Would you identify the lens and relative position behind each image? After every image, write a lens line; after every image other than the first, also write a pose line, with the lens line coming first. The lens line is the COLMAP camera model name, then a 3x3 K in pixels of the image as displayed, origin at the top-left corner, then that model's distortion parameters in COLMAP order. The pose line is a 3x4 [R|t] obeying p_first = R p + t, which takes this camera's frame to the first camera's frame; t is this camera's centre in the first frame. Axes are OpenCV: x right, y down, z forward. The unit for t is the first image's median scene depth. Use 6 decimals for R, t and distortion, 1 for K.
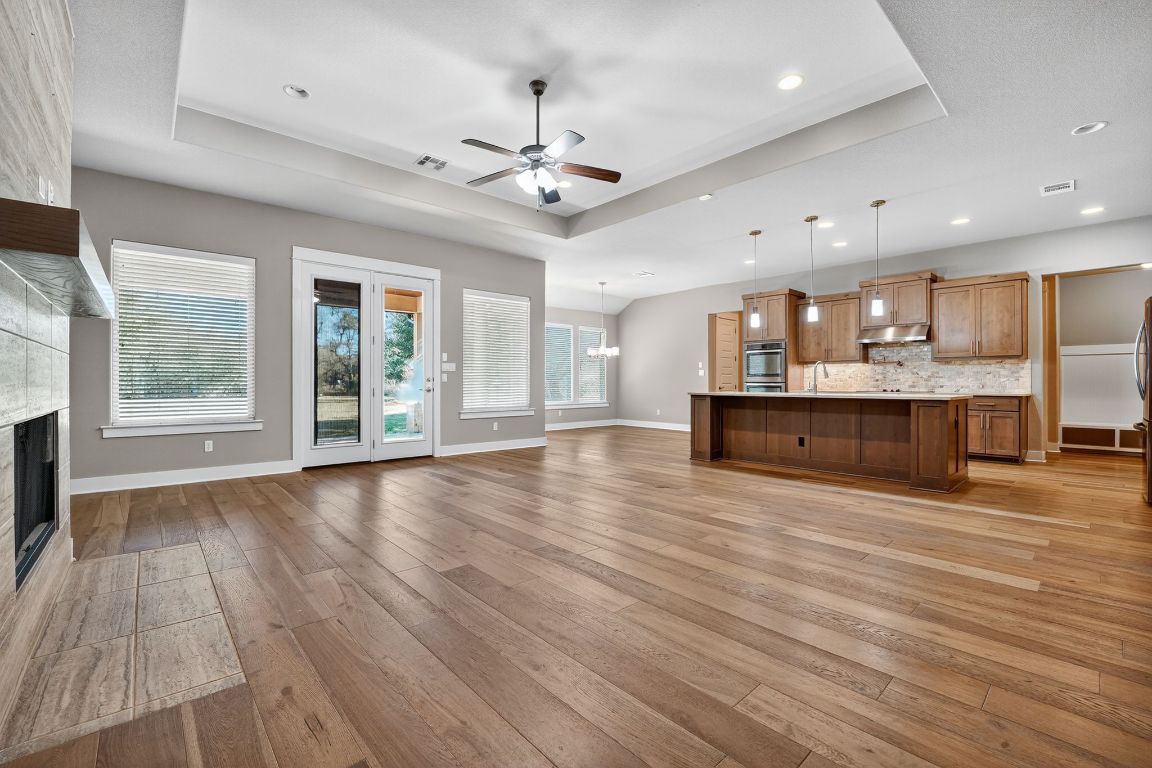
lens RADIAL K [[484.6, 0, 576.0], [0, 484.6, 384.0], [0, 0, 1]] dist [-0.019626, 0.000200]
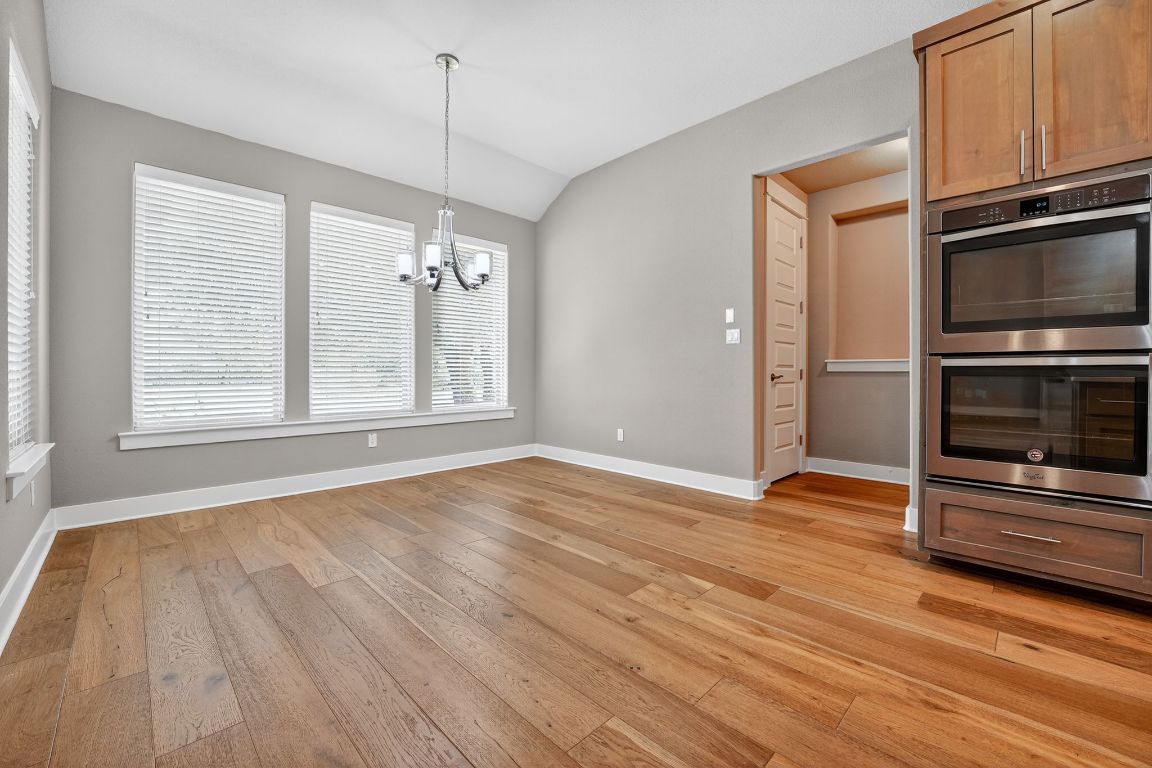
lens RADIAL K [[469.1, 0, 574.2], [0, 469.1, 383.7], [0, 0, 1]] dist [-0.024153, 0.000462]
pose [[0.999072, -0.001159, 0.043045, 0.213341], [0.000311, 0.999806, 0.019714, 0.010325], [-0.043059, -0.019683, 0.998879, 1.127578]]
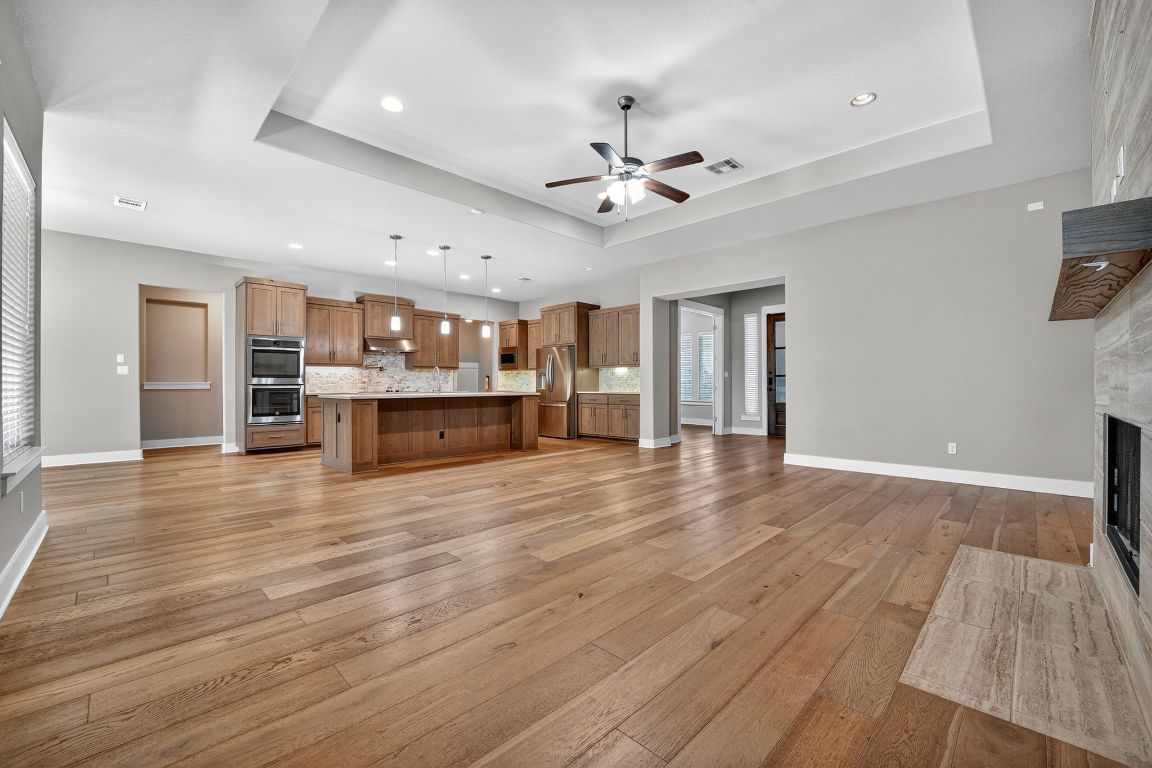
lens RADIAL K [[469.1, 0, 574.2], [0, 469.1, 383.7], [0, 0, 1]] dist [-0.024153, 0.000462]
pose [[-0.056859, 0.000638, 0.998382, -0.686349], [0.005562, 0.999984, -0.000322, -0.002915], [-0.998367, 0.005534, -0.056861, 0.744955]]
